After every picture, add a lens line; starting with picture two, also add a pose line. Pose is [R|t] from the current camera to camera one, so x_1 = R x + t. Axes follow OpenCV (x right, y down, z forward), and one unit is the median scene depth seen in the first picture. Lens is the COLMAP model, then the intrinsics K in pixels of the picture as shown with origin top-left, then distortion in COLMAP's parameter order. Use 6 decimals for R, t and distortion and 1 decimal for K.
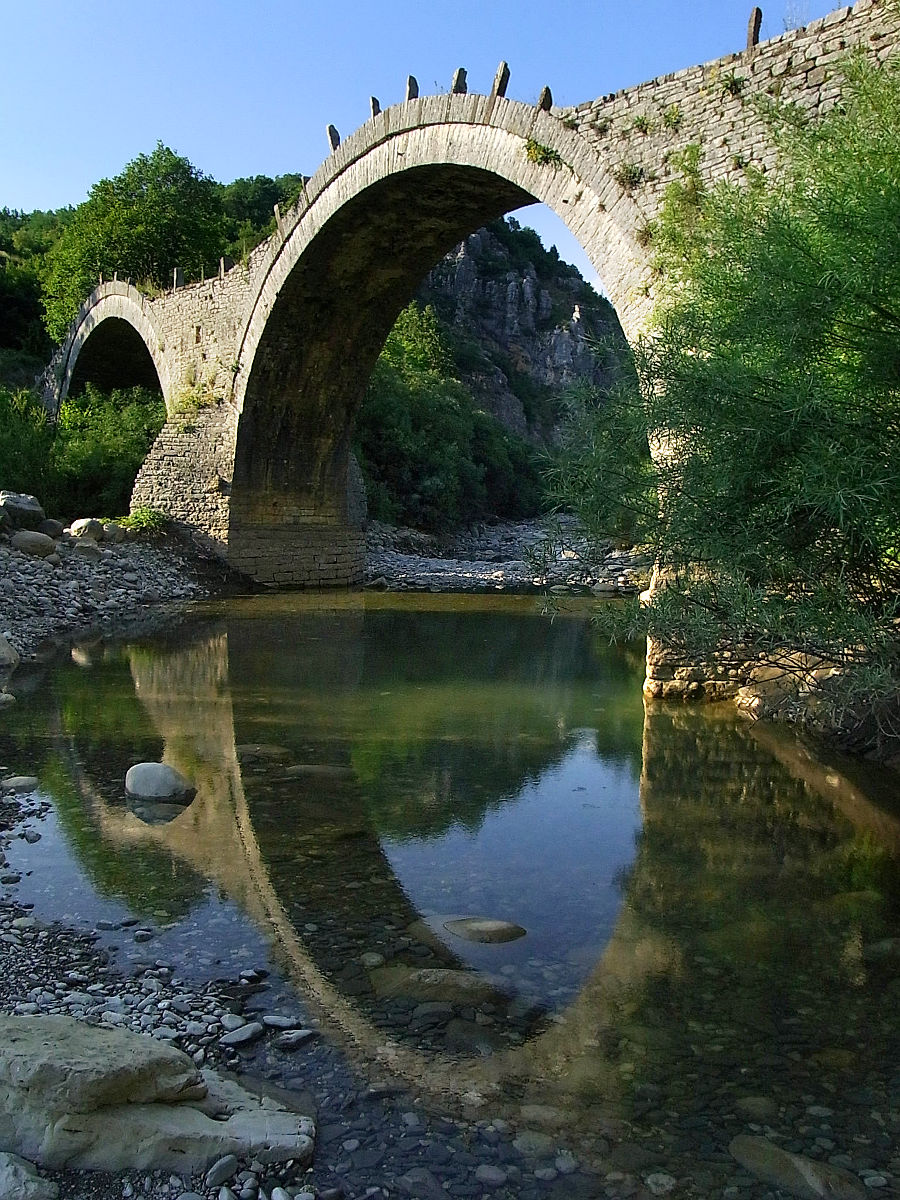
lens RADIAL K [[1102.2, 0, 445.5], [0, 1102.2, 591.1], [0, 0, 1]] dist [-0.048175, 0.035429]
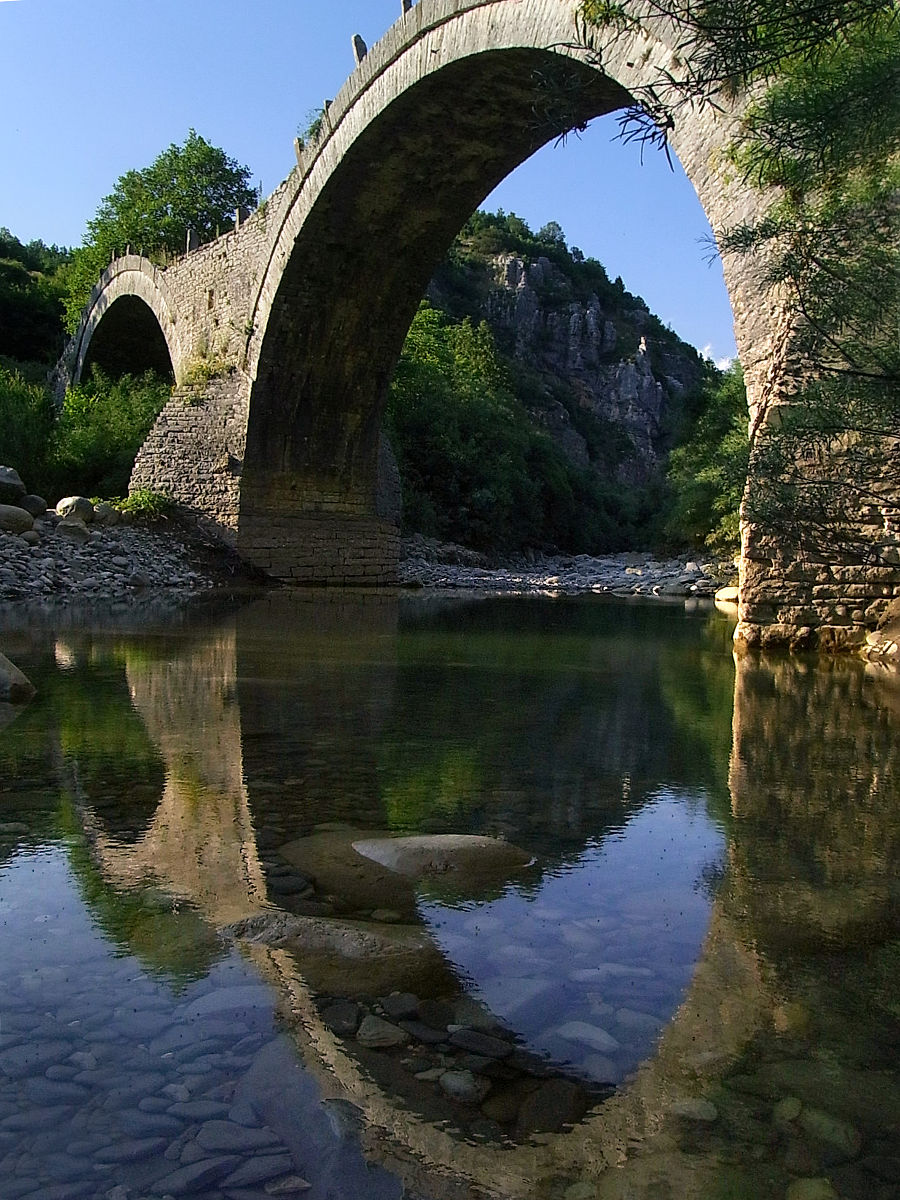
lens RADIAL K [[1149.1, 0, 448.7], [0, 1149.1, 607.5], [0, 0, 1]] dist [-0.033115, 0.021170]
pose [[0.998805, 0.007701, -0.048259, 0.012258], [-0.009247, 0.999448, -0.031906, 0.044434], [0.047987, 0.032314, 0.998325, 0.105141]]
